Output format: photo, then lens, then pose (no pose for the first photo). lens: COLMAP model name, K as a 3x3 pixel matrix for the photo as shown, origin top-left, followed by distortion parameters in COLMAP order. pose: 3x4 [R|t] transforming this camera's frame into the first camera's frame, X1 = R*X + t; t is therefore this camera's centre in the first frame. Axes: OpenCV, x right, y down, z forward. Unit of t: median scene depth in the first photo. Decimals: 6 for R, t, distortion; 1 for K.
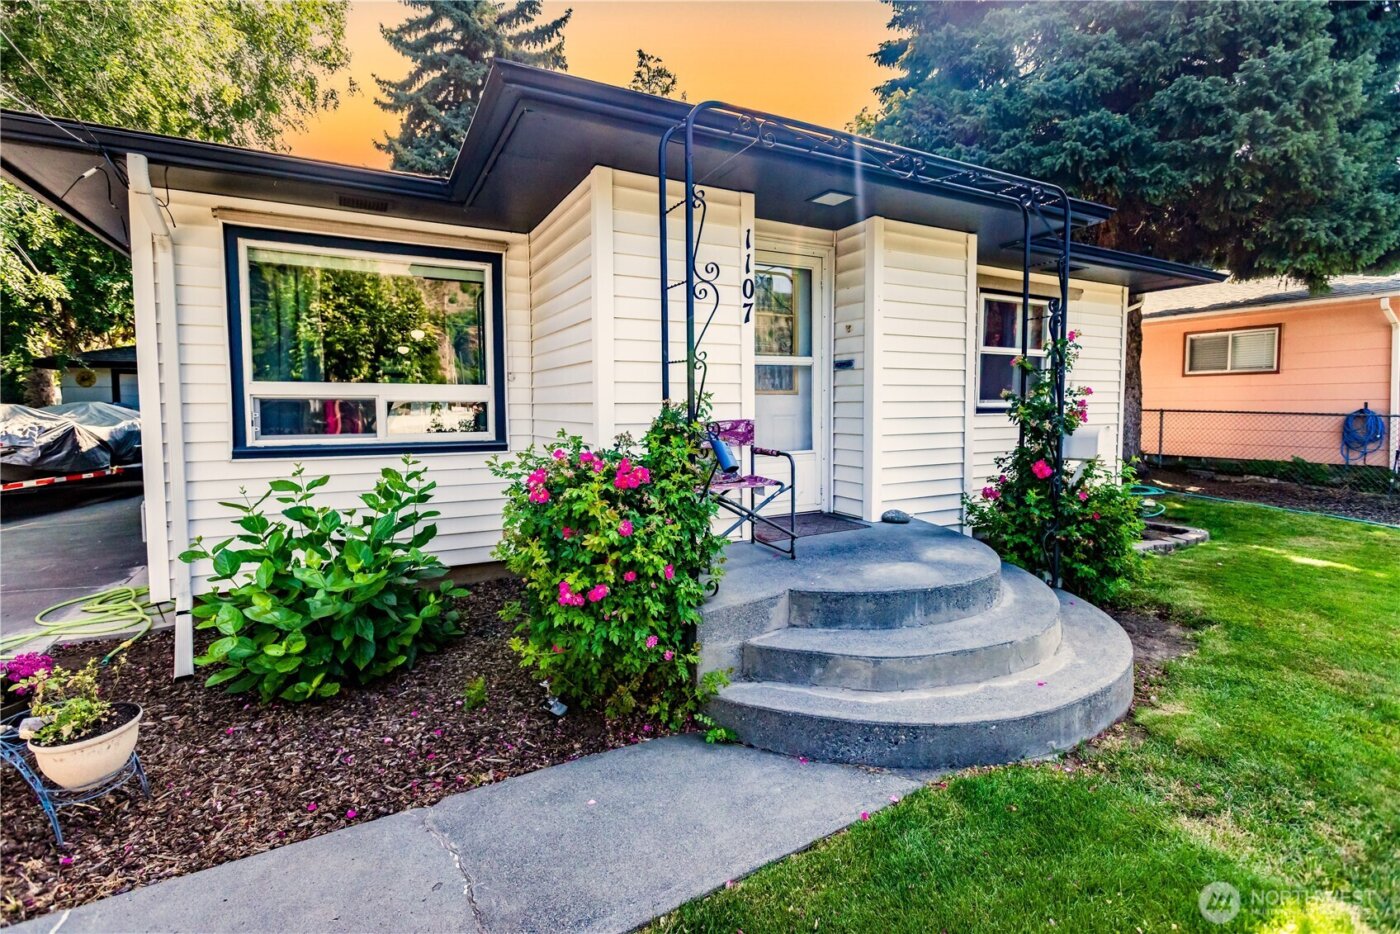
lens RADIAL K [[633.6, 0, 702.7], [0, 633.6, 459.7], [0, 0, 1]] dist [0.004621, -0.000162]
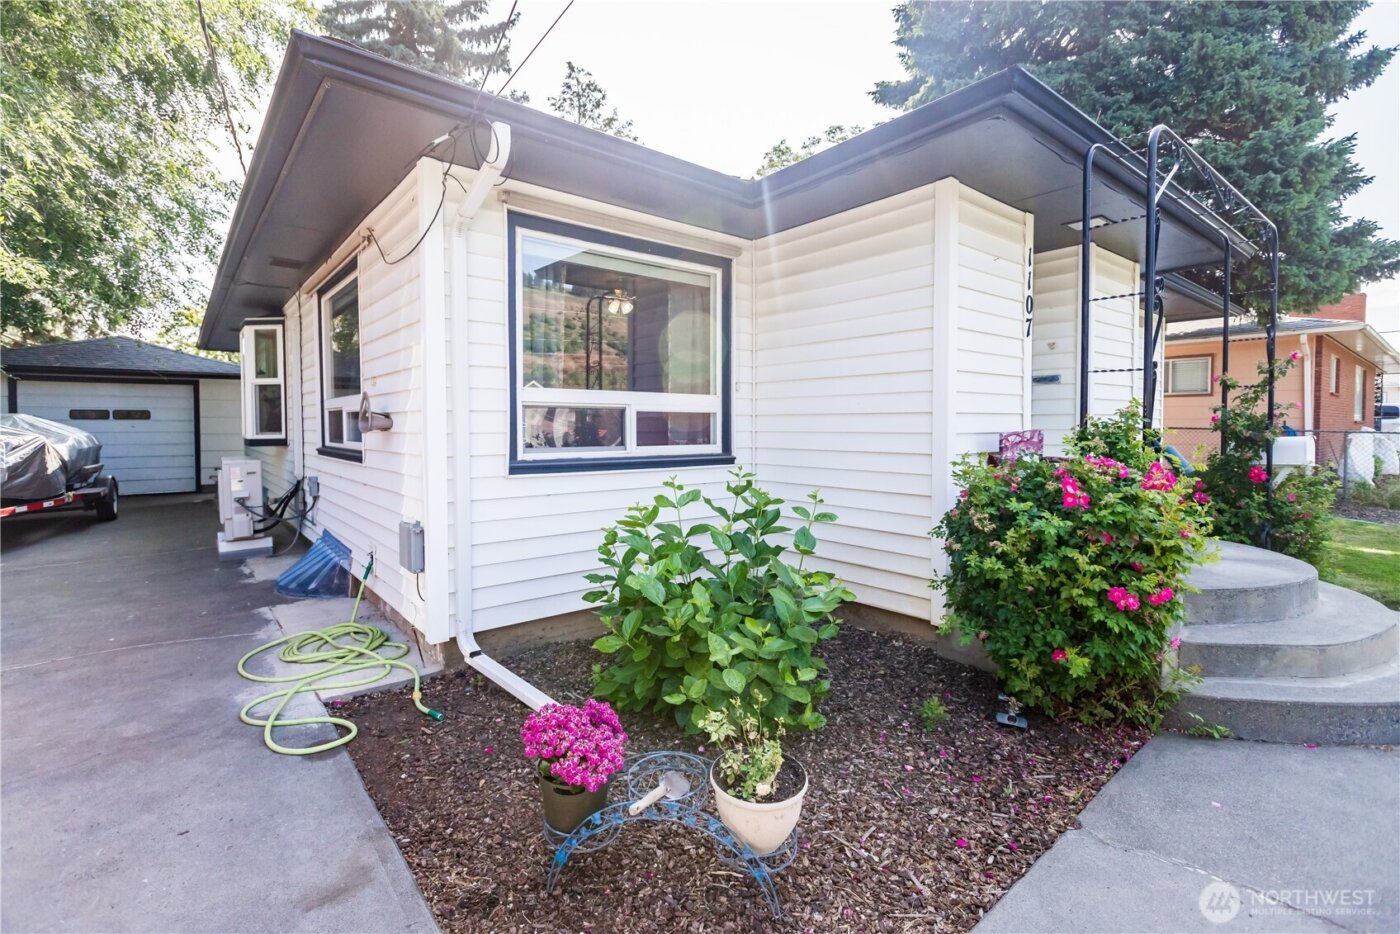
lens RADIAL K [[633.6, 0, 702.7], [0, 633.6, 459.7], [0, 0, 1]] dist [0.004621, -0.000162]
pose [[0.980777, -0.008658, 0.194940, -0.548694], [0.014161, 0.999539, -0.026853, 0.004727], [-0.194617, 0.029097, 0.980448, 0.073555]]
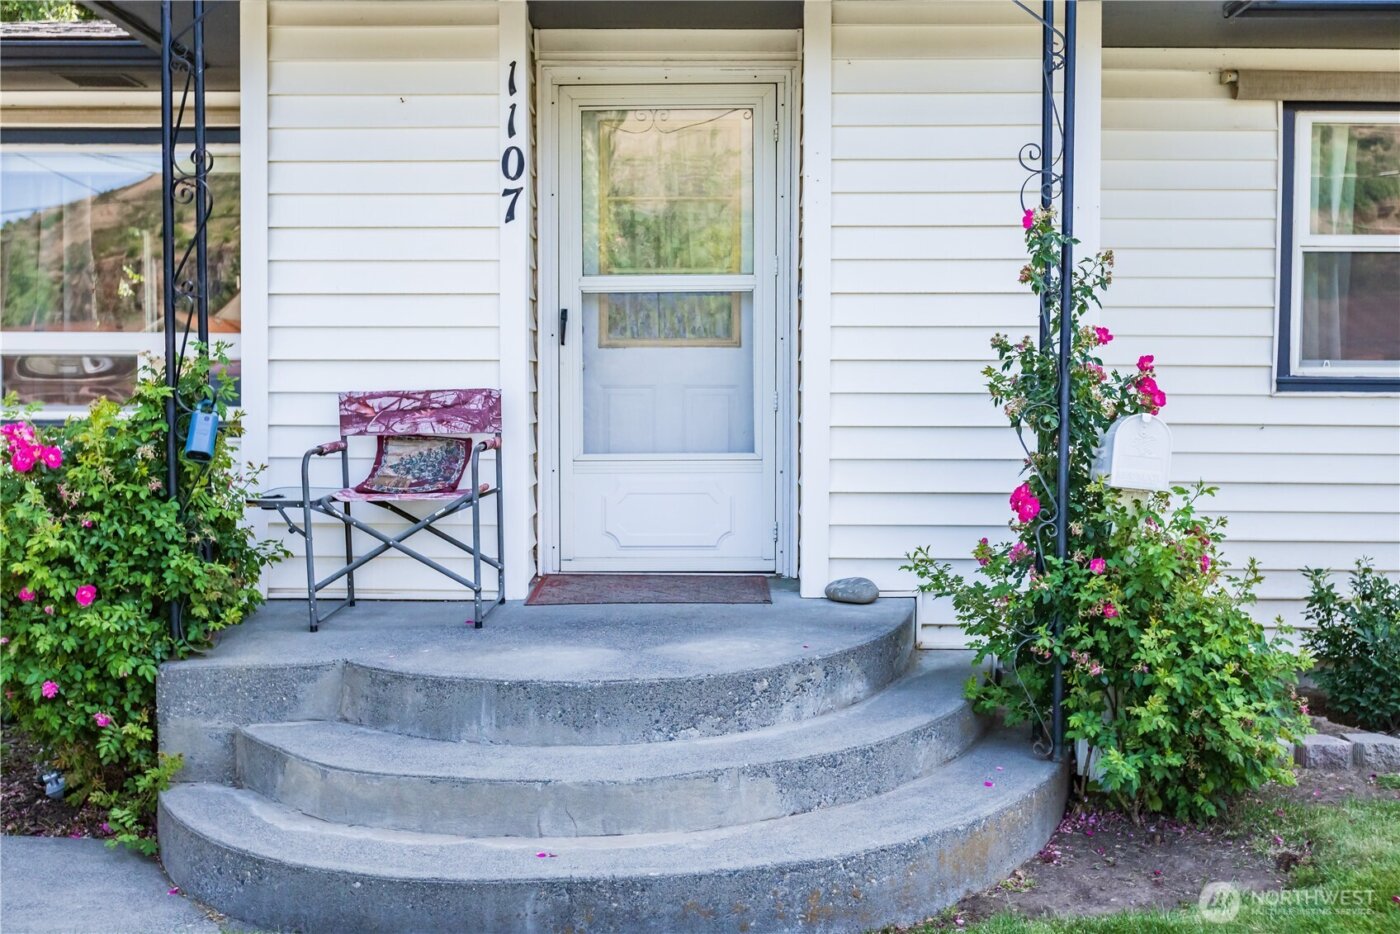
lens RADIAL K [[1375.4, 0, 700.0], [0, 1375.4, 467.0], [0, 0, 1]] dist [-0.004121, -0.007820]
pose [[0.872523, 0.037753, -0.487113, 0.696304], [-0.050333, 0.998651, -0.012757, 0.011668], [0.485974, 0.035649, 0.873246, -0.000948]]
